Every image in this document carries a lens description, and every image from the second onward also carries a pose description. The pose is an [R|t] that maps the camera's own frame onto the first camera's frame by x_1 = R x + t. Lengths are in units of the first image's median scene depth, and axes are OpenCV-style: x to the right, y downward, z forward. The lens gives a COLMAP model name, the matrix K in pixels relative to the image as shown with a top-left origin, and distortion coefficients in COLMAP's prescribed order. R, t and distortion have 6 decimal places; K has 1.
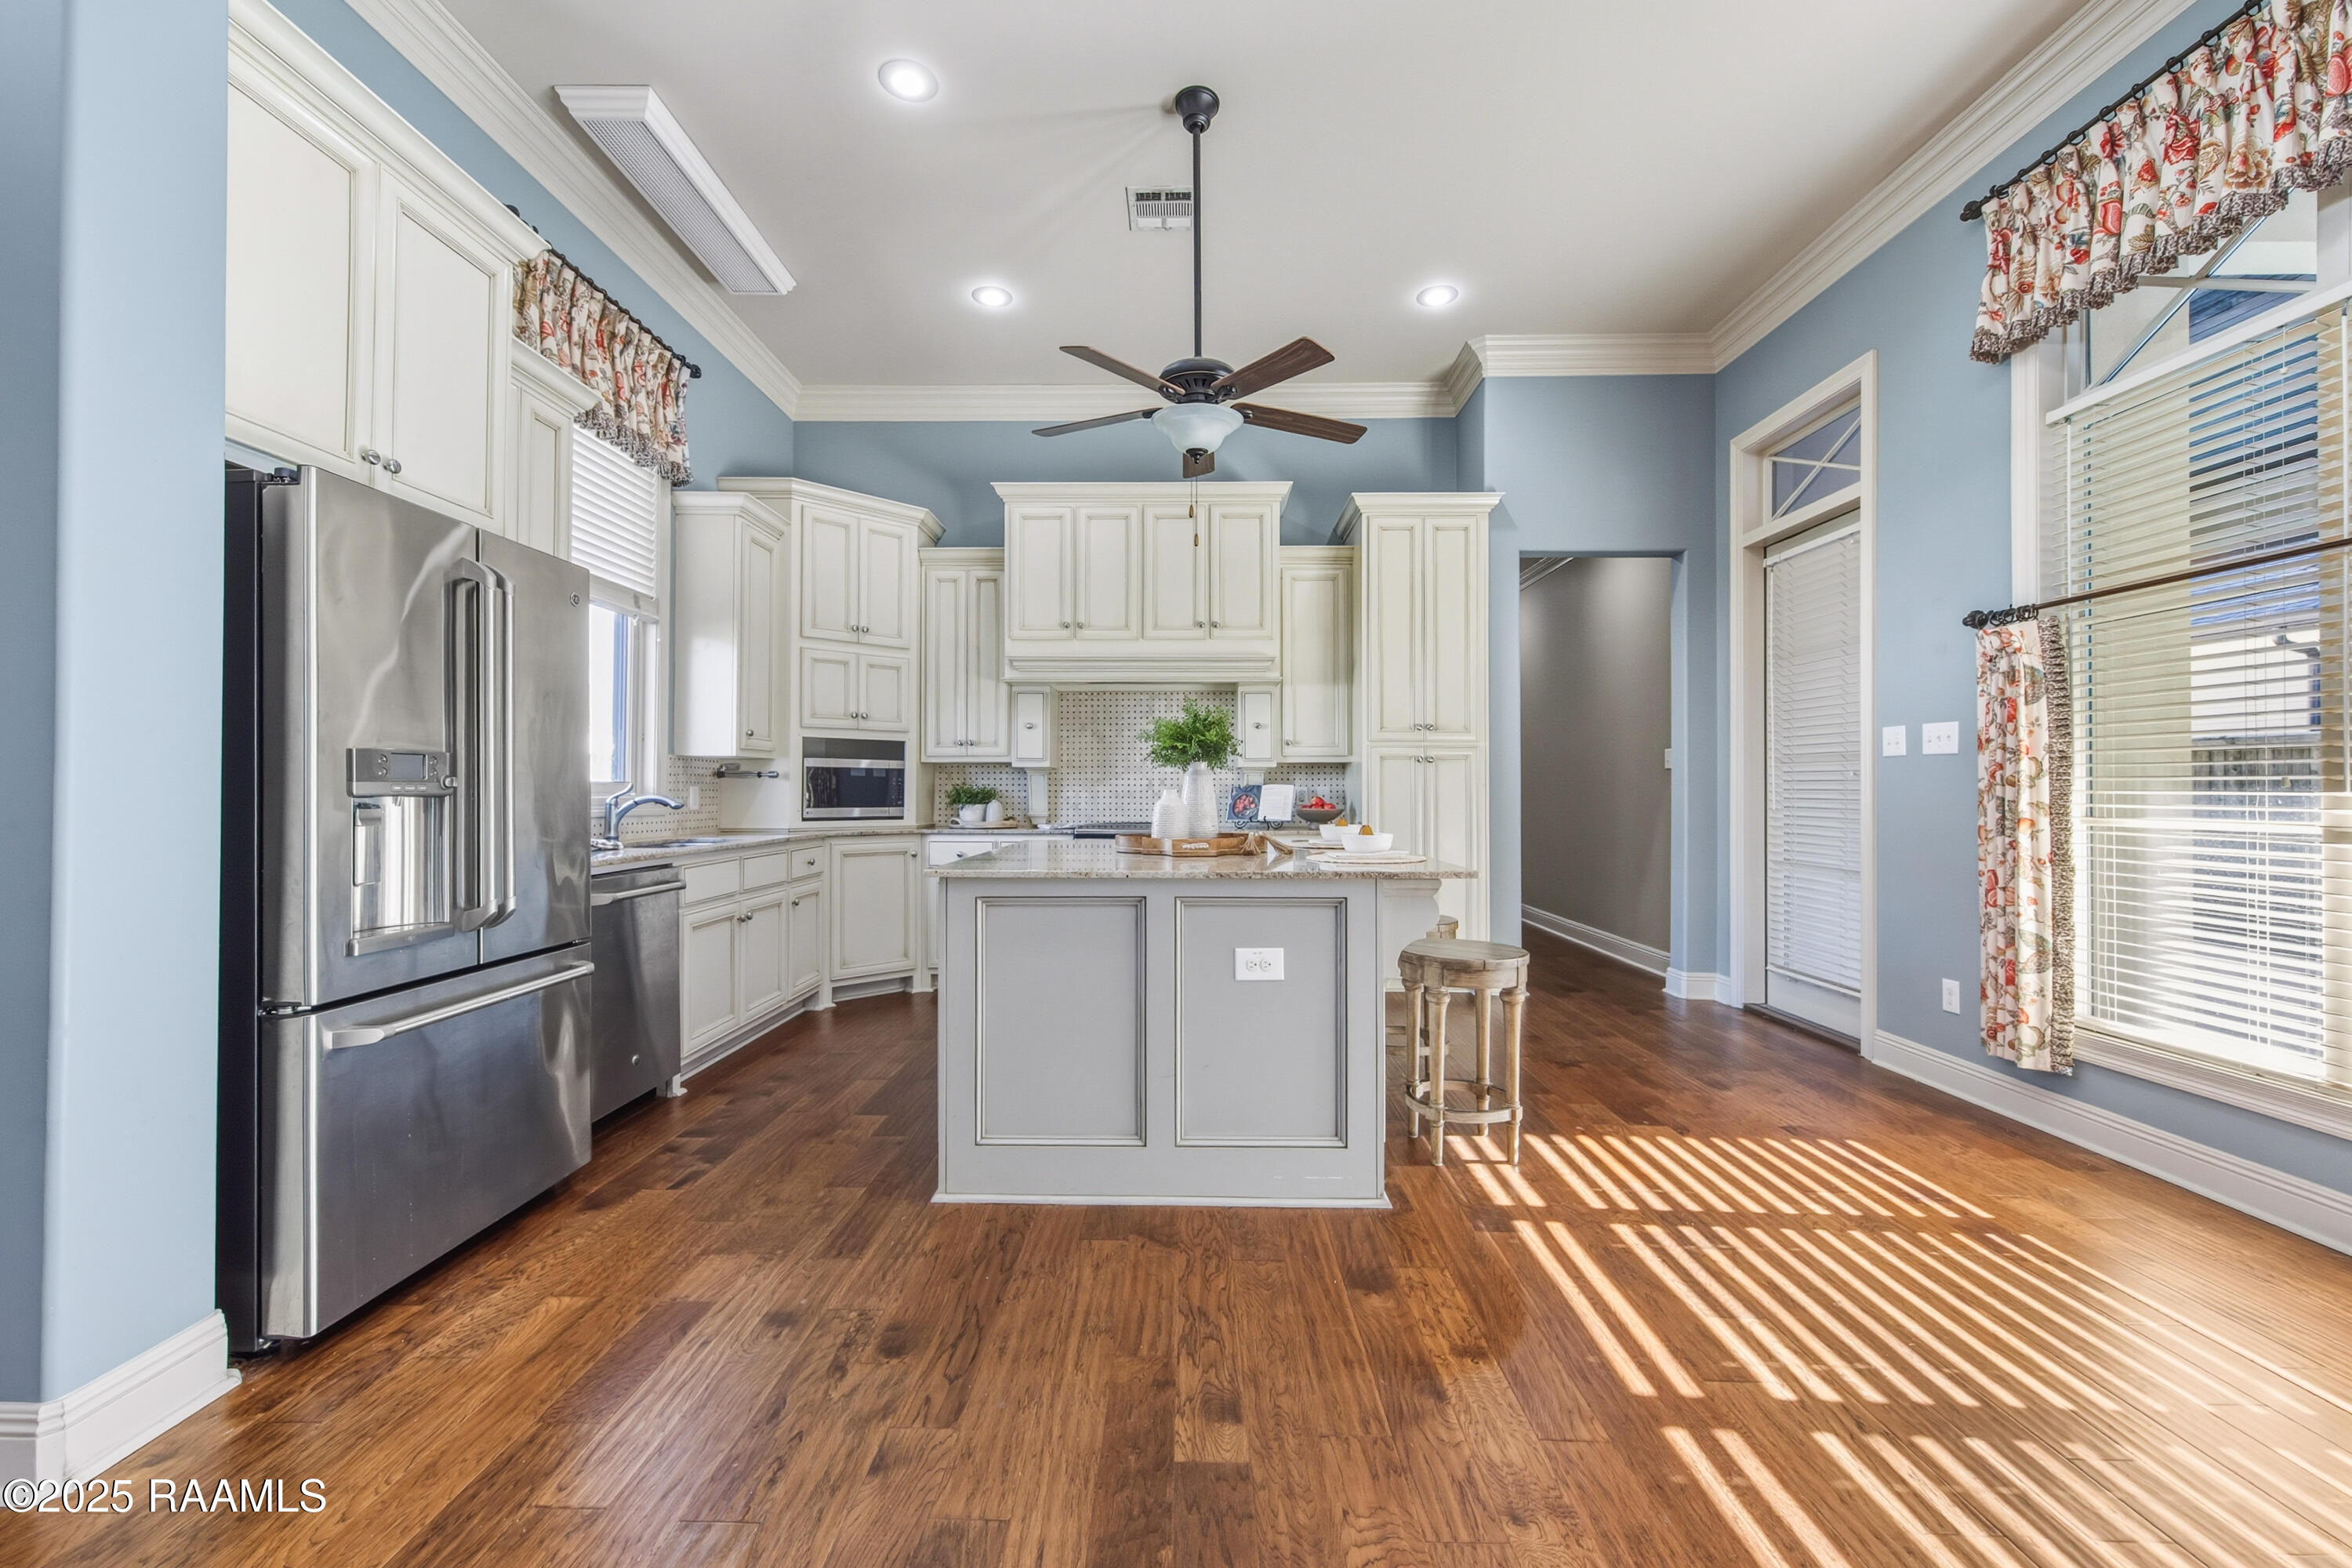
lens RADIAL K [[952.8, 0, 1171.6], [0, 952.8, 780.9], [0, 0, 1]] dist [0.006859, 0.000045]
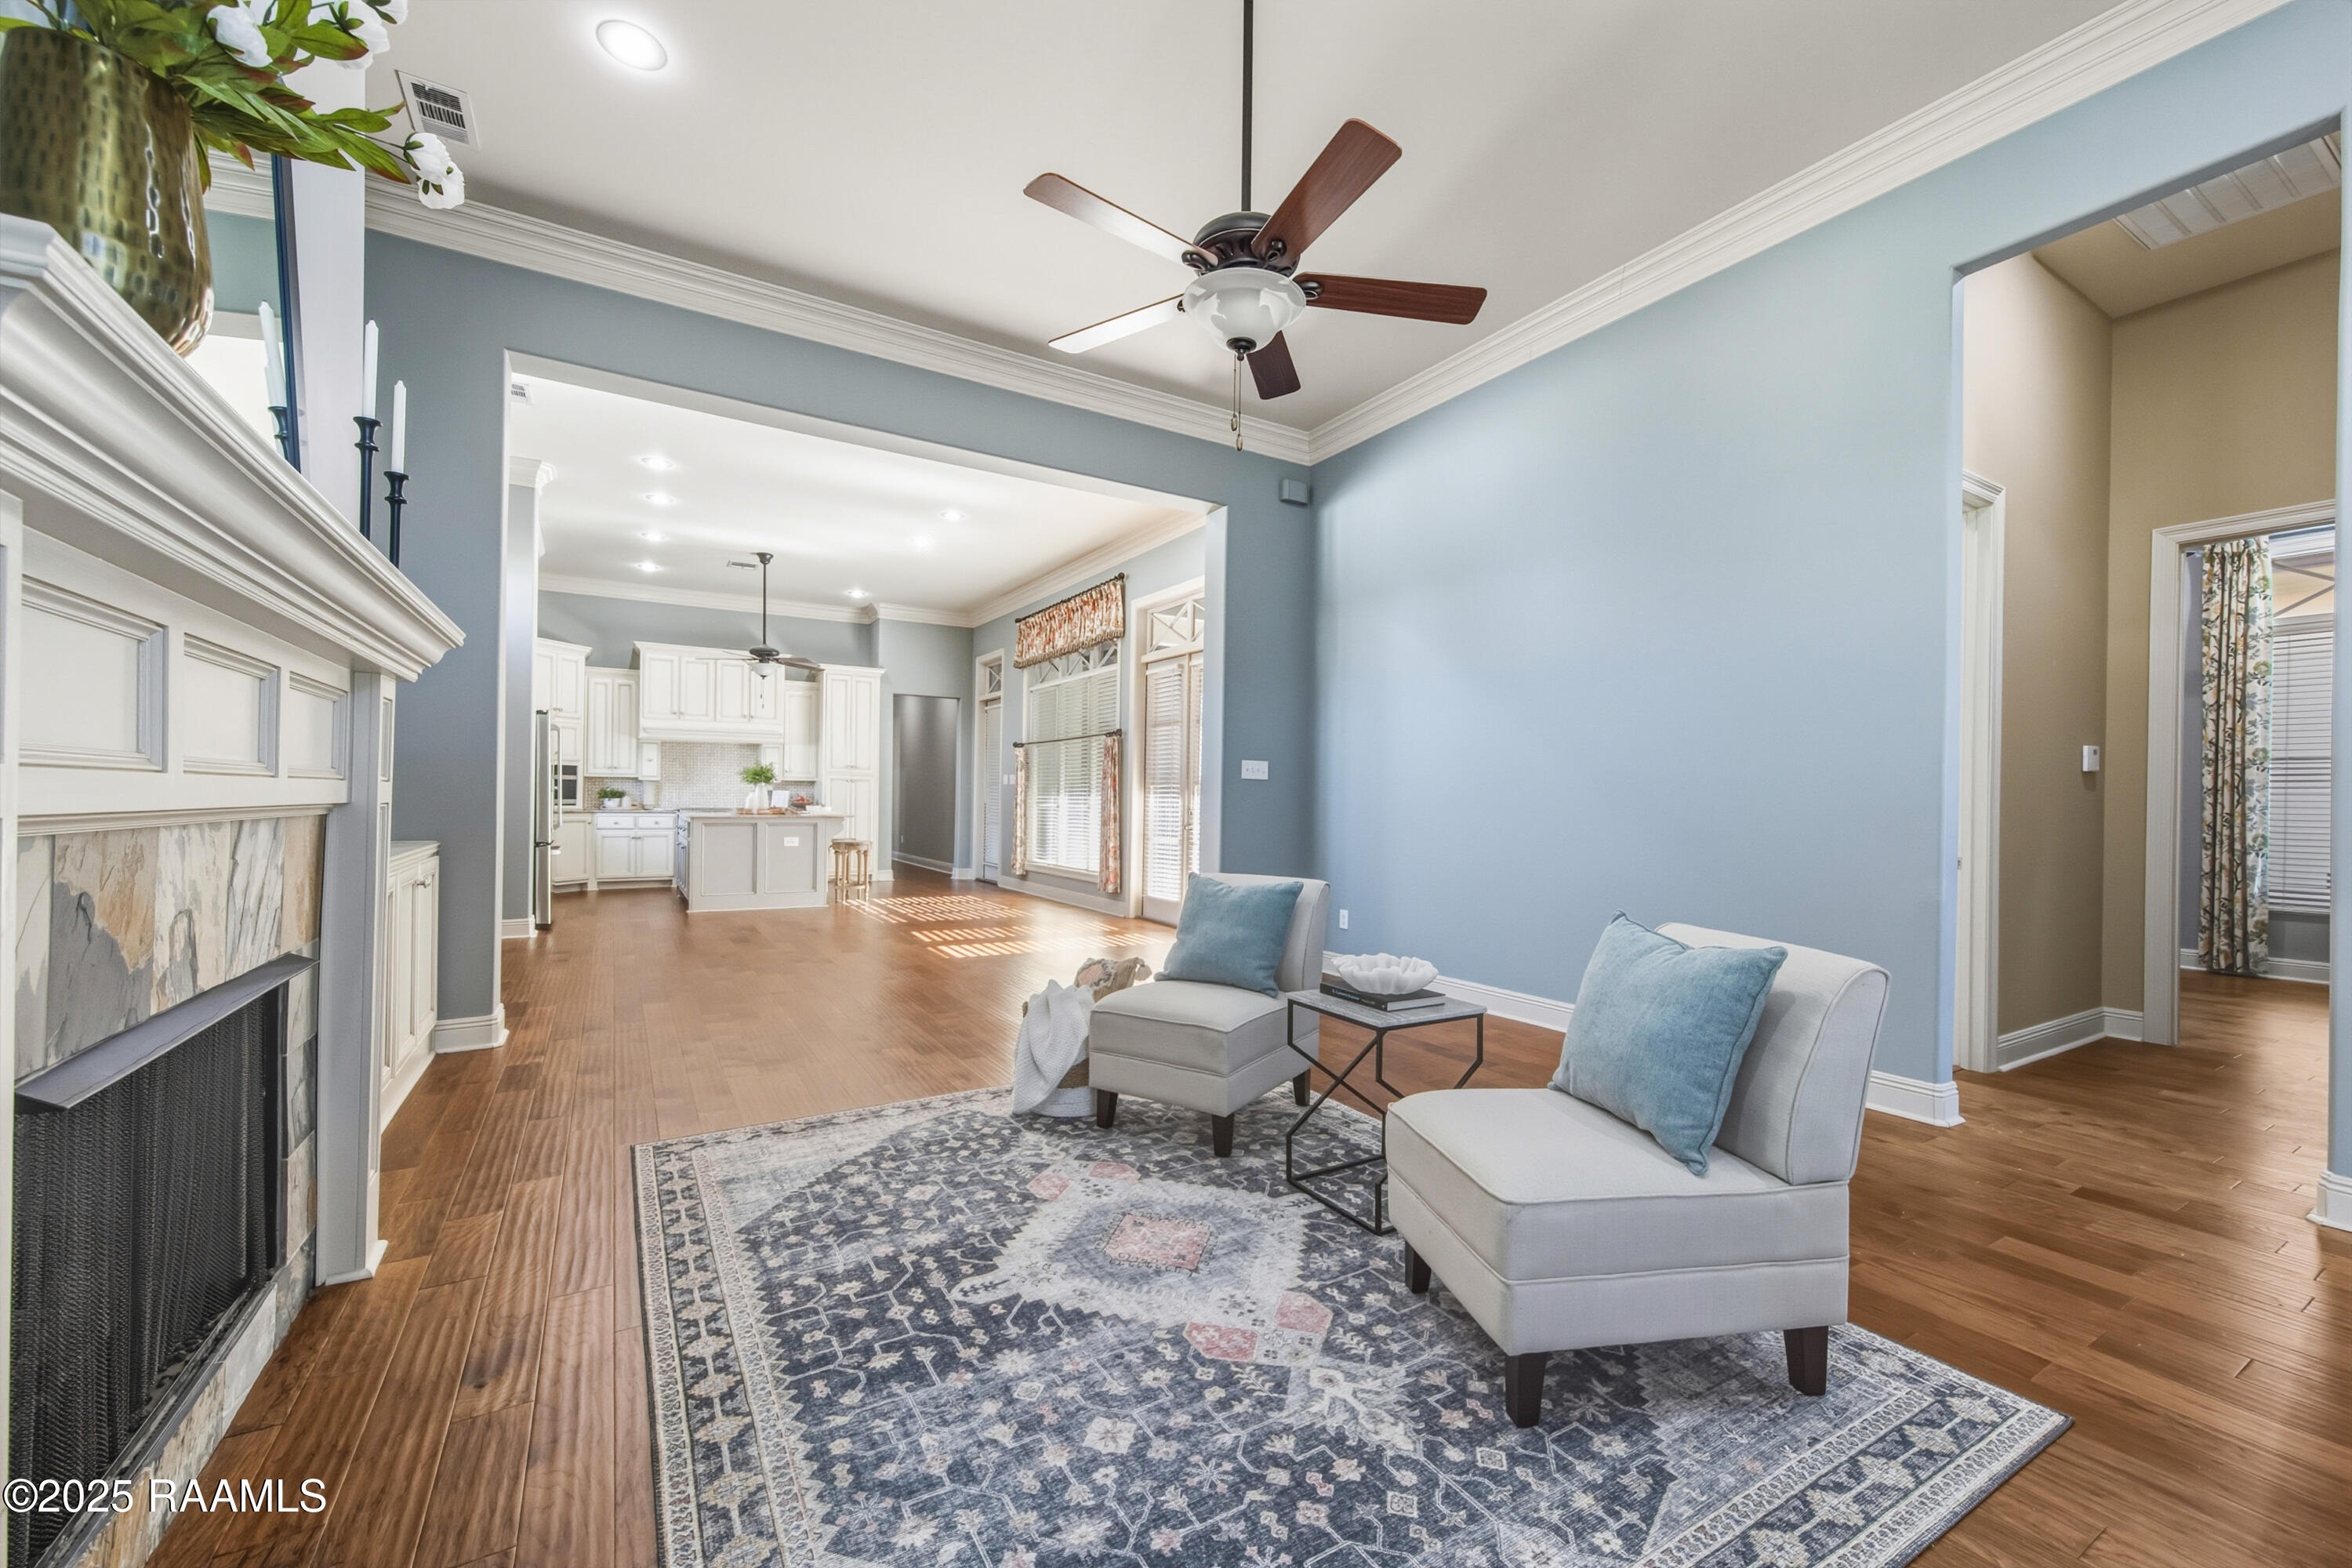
lens RADIAL K [[941.2, 0, 1178.1], [0, 941.2, 795.8], [0, 0, 1]] dist [0.002900, 0.000433]
pose [[0.847435, 0.011895, 0.530766, -0.286886], [-0.017461, 0.999833, 0.005471, -0.012922], [-0.530612, -0.013904, 0.847501, -1.429213]]
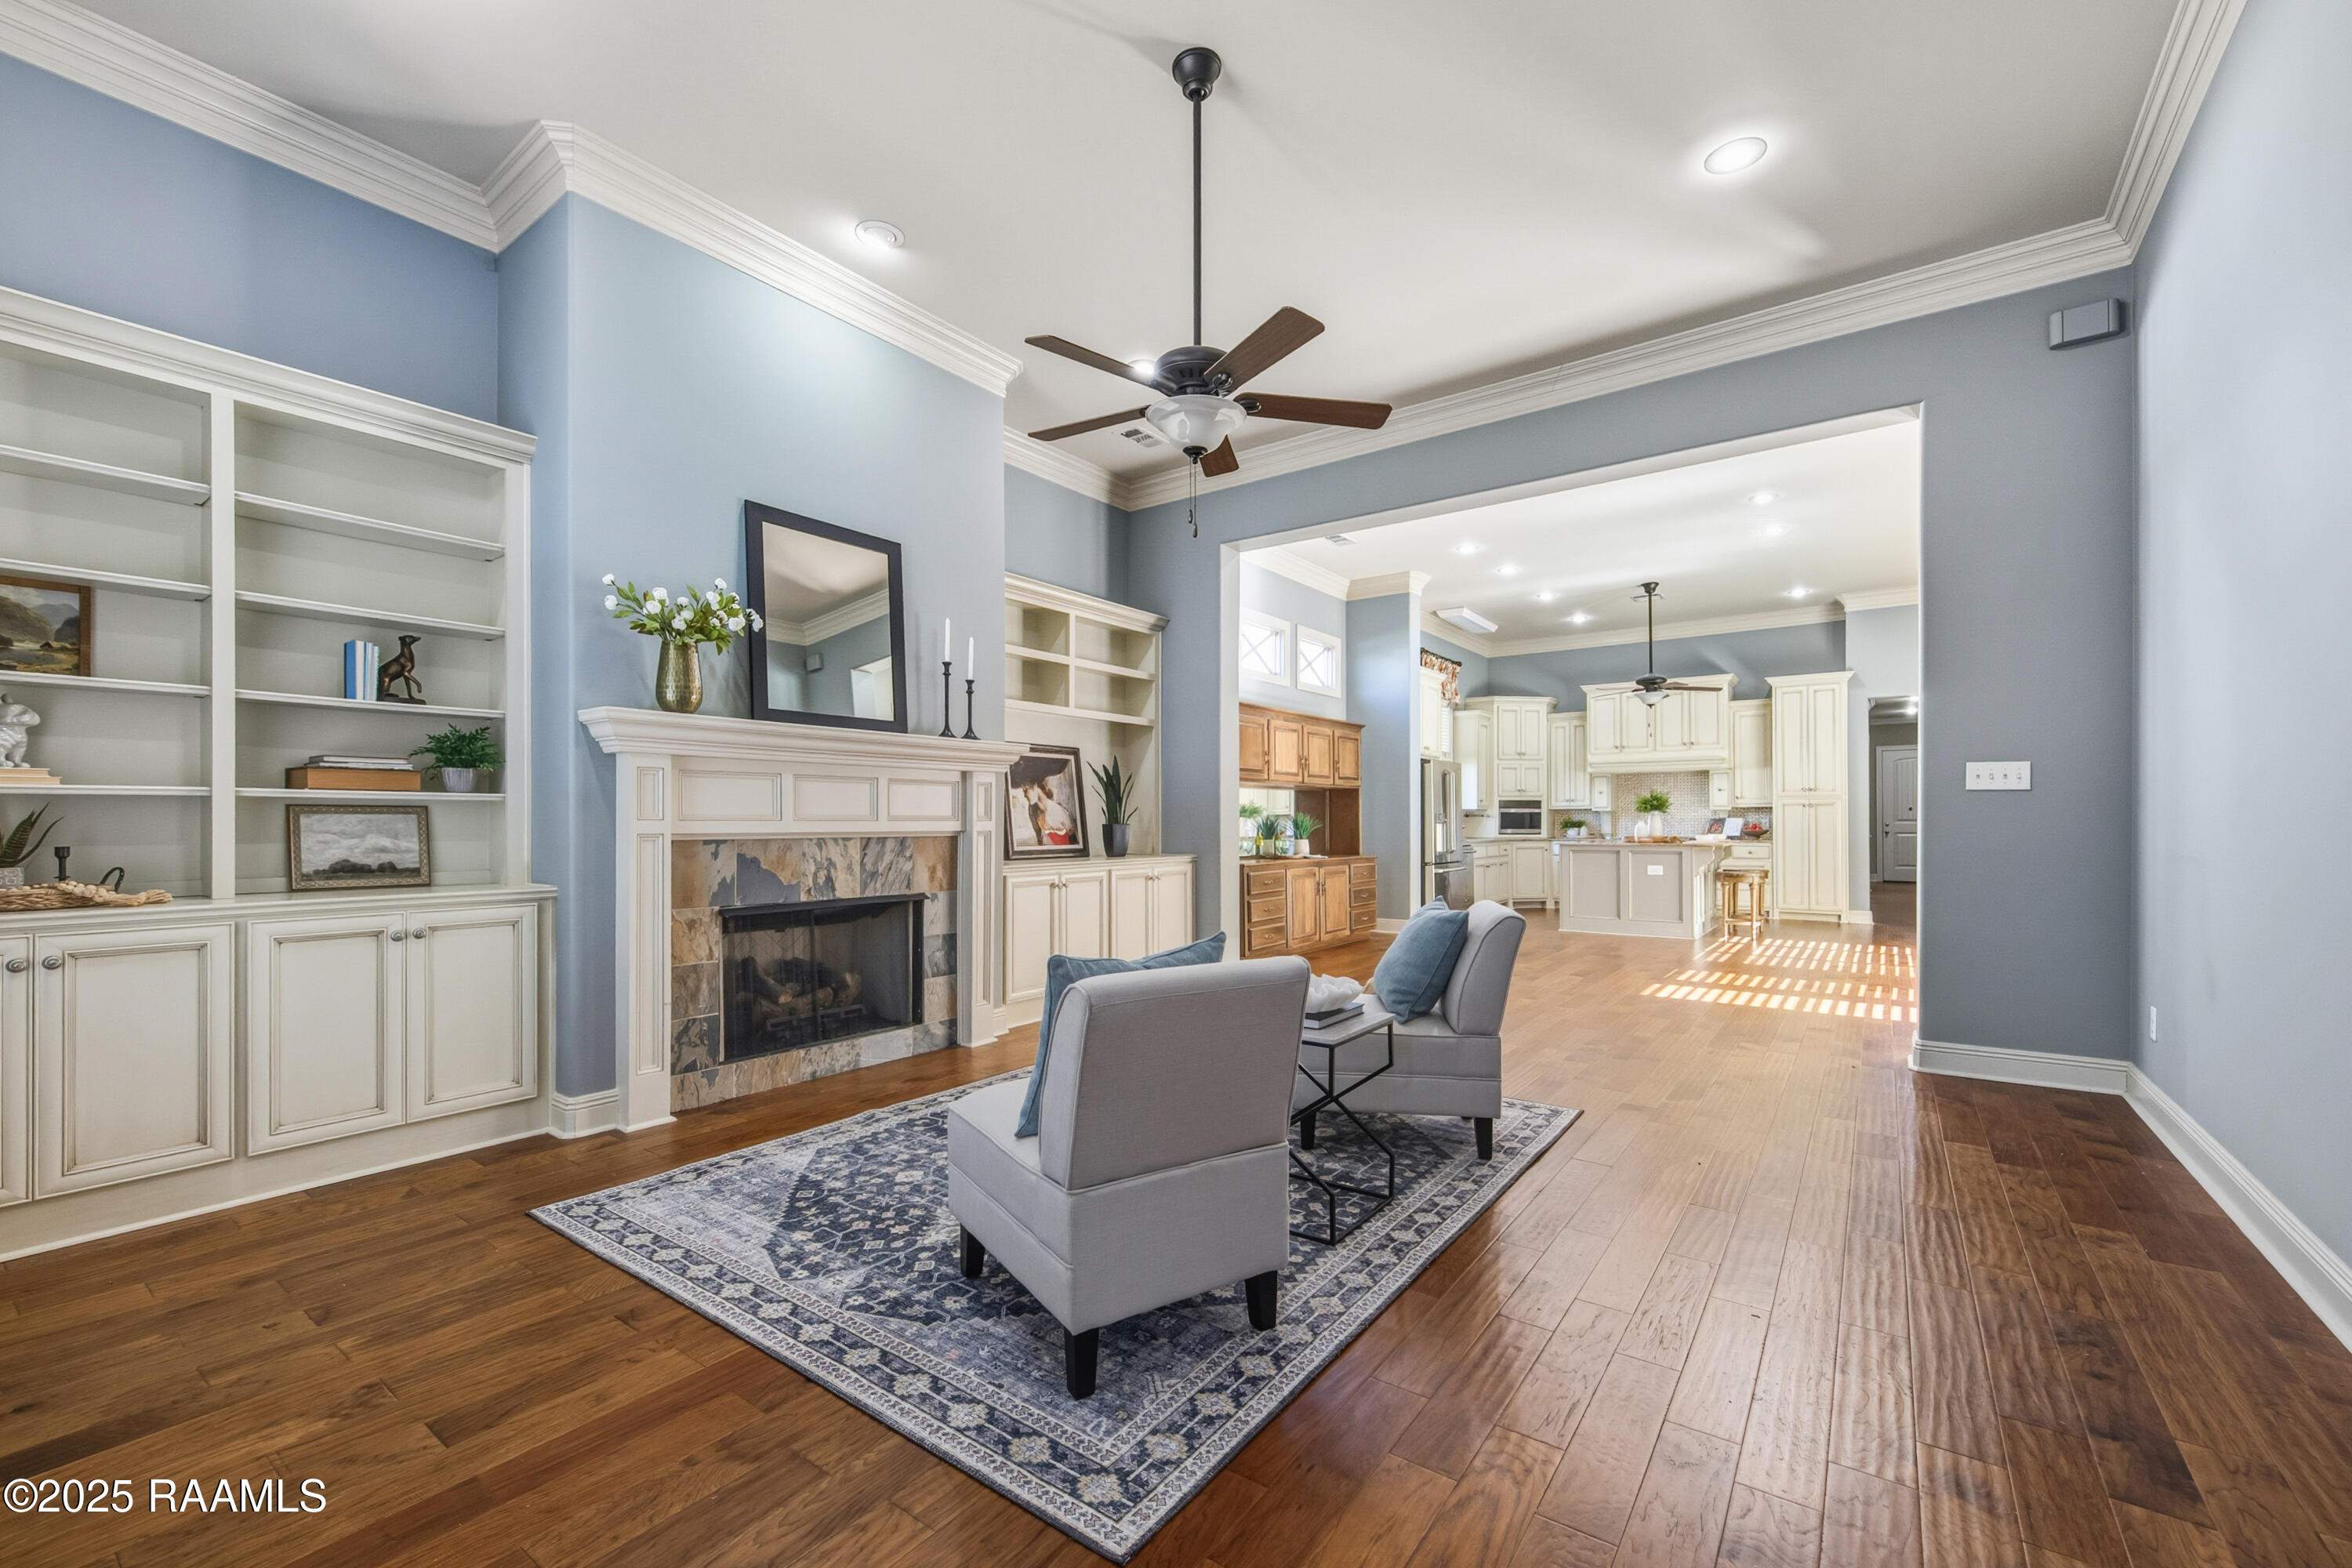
lens RADIAL K [[961.1, 0, 1163.6], [0, 961.1, 820.1], [0, 0, 1]] dist [0.003470, 0.000244]
pose [[0.812296, -0.005853, -0.583216, 0.361261], [0.010049, 0.999942, 0.003960, -0.013584], [0.583159, -0.009077, 0.812308, -1.540010]]
